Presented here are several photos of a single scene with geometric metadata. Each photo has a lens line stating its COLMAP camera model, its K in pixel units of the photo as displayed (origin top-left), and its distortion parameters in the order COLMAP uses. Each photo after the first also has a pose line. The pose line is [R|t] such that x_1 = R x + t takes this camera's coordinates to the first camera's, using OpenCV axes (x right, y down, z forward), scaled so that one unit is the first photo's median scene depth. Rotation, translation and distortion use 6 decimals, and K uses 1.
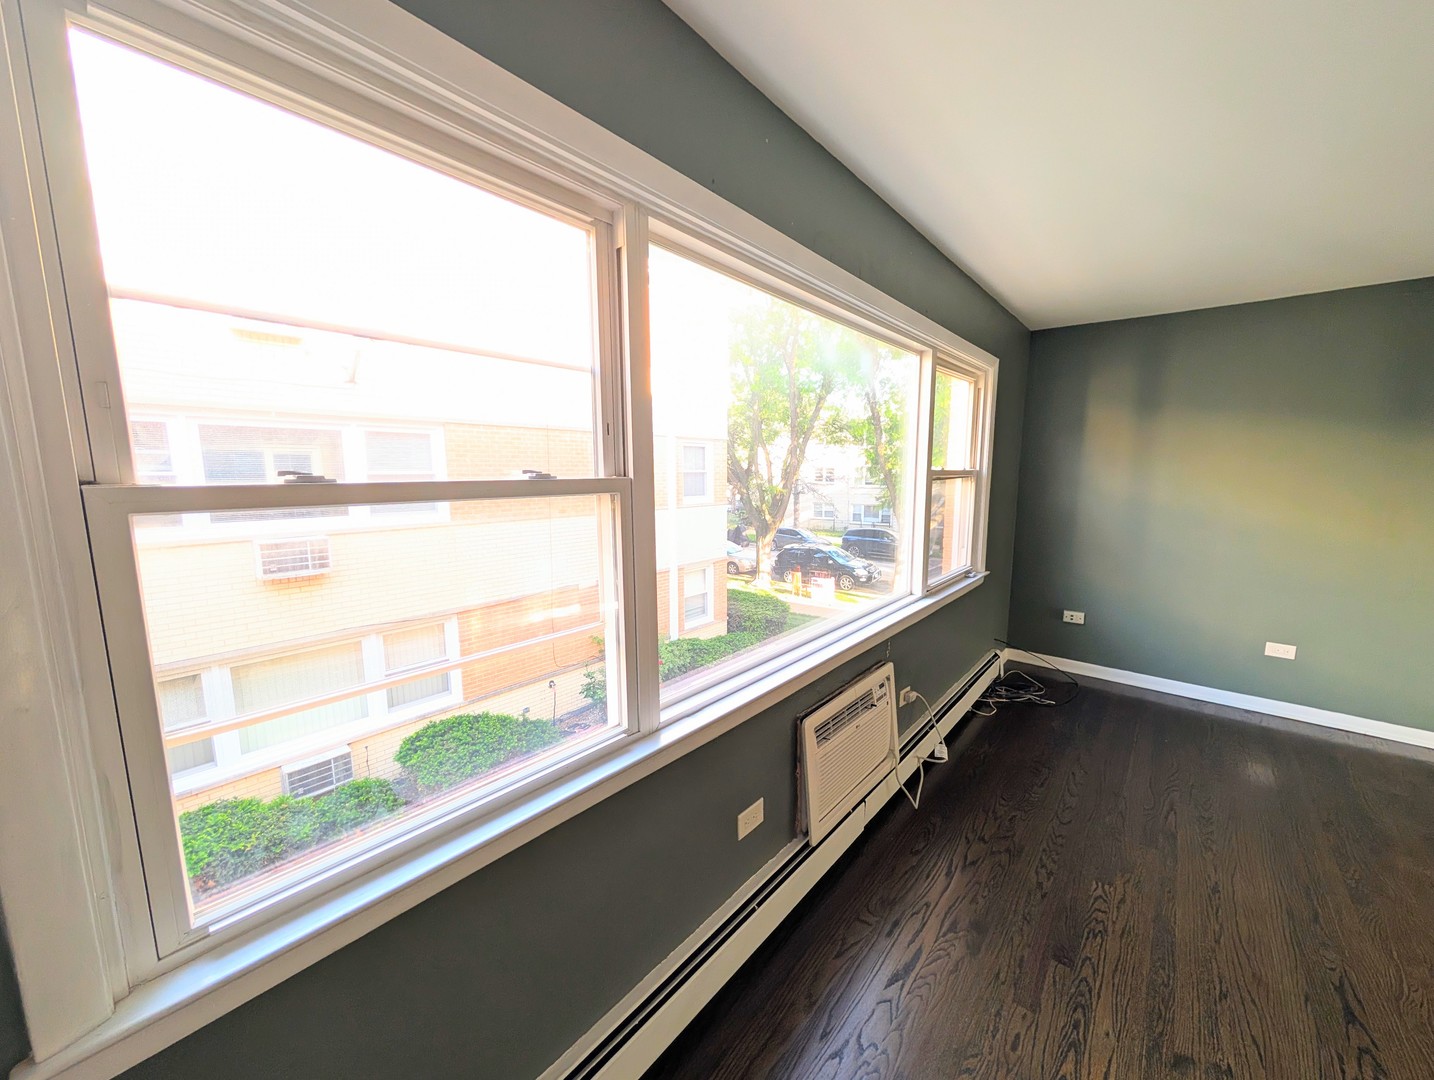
lens RADIAL K [[544.3, 0, 720.1], [0, 544.3, 545.9], [0, 0, 1]] dist [0.000959, -0.000097]
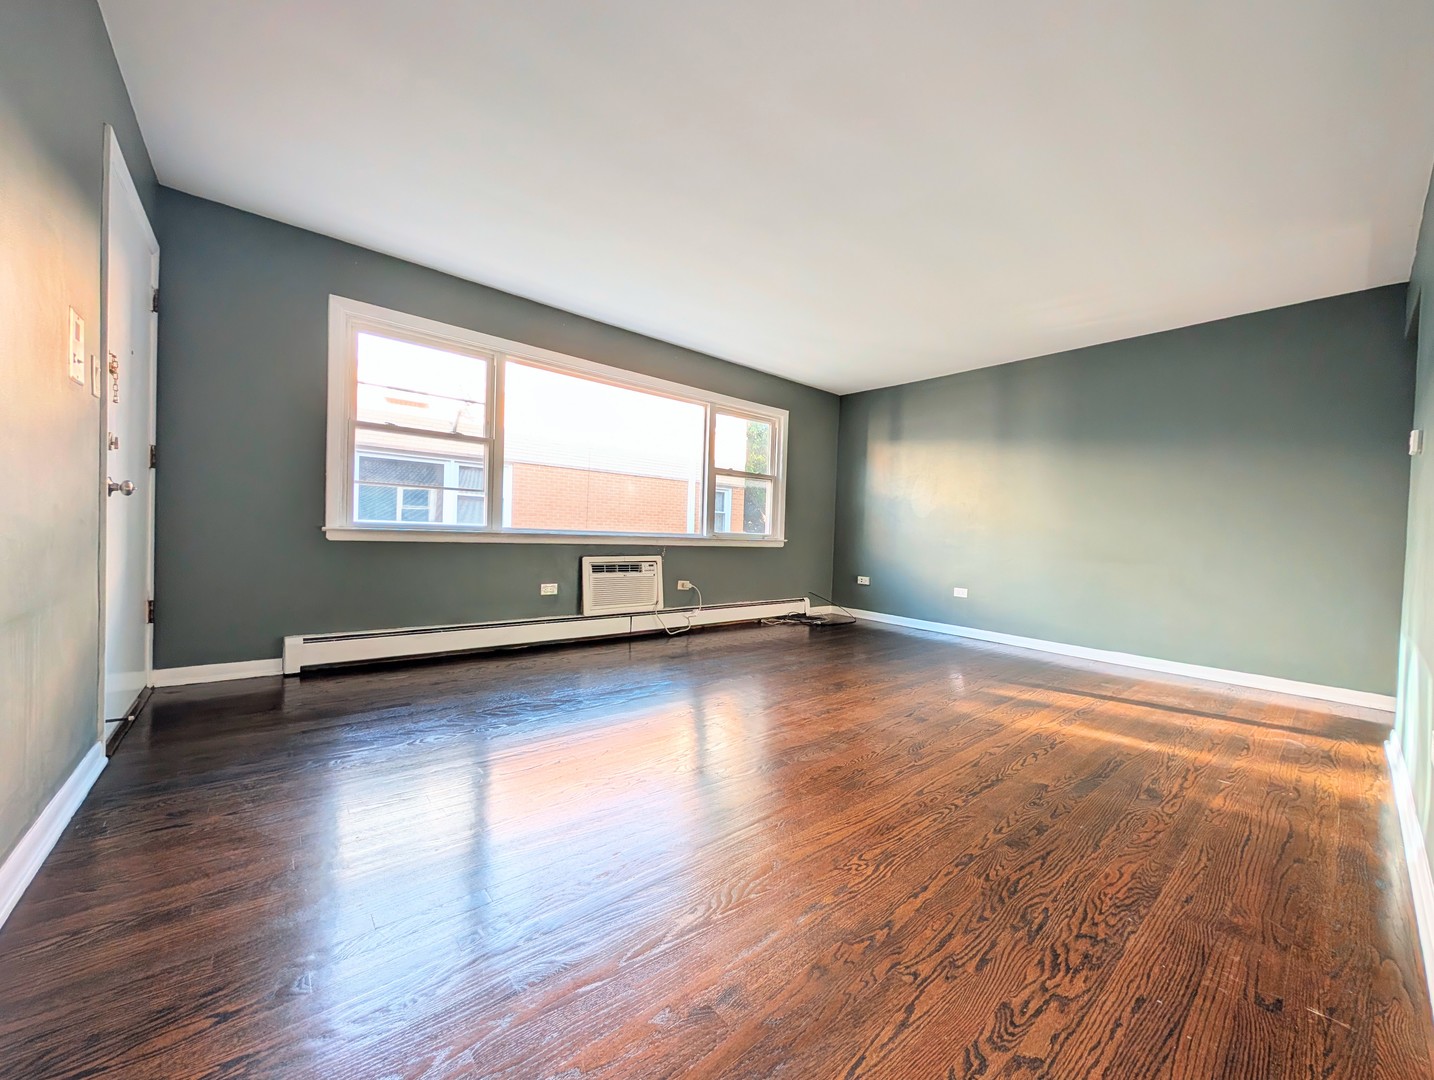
lens RADIAL K [[544.3, 0, 720.1], [0, 544.3, 545.9], [0, 0, 1]] dist [0.000959, -0.000097]
pose [[0.986821, 0.040591, -0.156643, 0.619332], [-0.058878, 0.991743, -0.113928, 0.288725], [0.150725, 0.121649, 0.981062, -0.664875]]
